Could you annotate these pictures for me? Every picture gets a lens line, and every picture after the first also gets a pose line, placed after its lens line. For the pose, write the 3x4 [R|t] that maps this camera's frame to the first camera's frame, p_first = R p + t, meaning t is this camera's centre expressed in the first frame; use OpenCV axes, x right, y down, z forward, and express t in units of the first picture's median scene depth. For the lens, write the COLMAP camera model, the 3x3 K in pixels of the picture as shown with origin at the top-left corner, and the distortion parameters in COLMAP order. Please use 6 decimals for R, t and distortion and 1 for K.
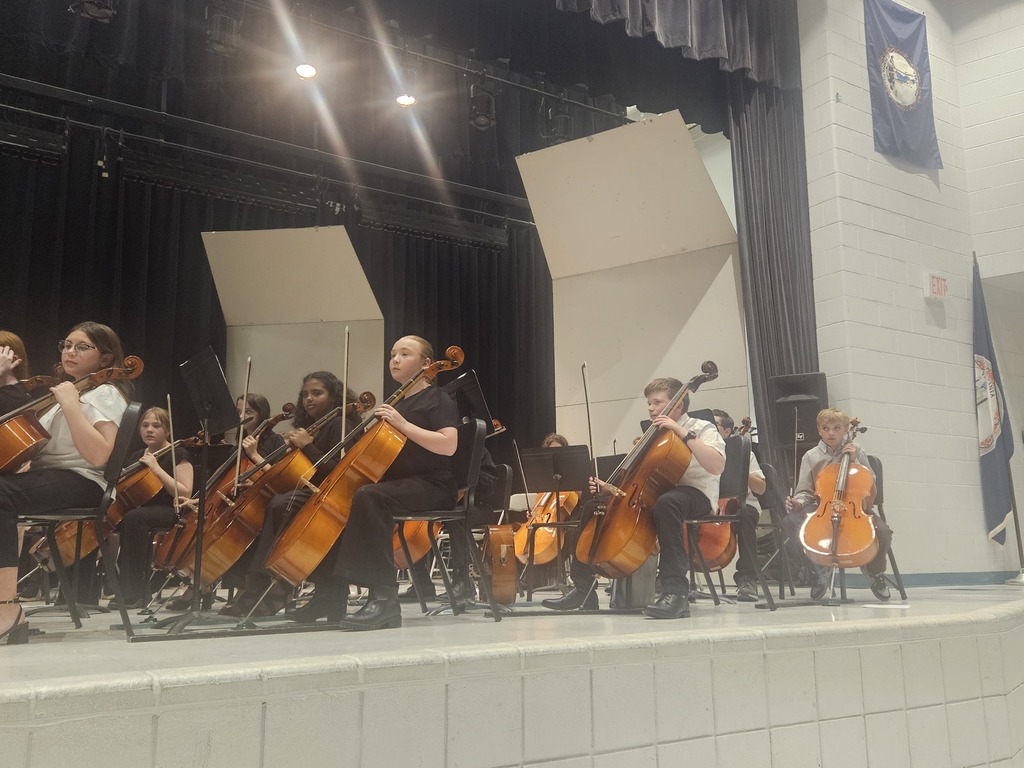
lens RADIAL K [[935.2, 0, 512.0], [0, 935.2, 384.0], [0, 0, 1]] dist [0.010870, 0.014796]
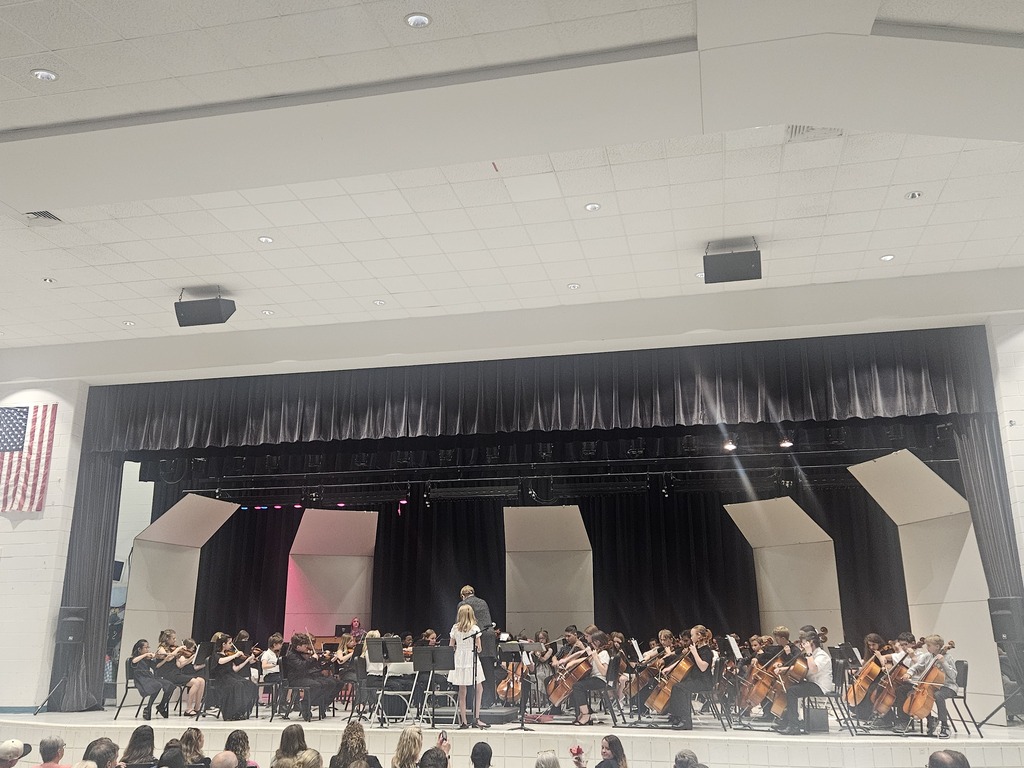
lens RADIAL K [[935.2, 0, 512.0], [0, 935.2, 384.0], [0, 0, 1]] dist [0.010870, 0.014796]
pose [[0.695467, -0.166734, -0.698946, 1.943996], [0.122146, 0.985982, -0.113669, -0.629482], [0.708100, -0.006320, 0.706084, -1.705332]]
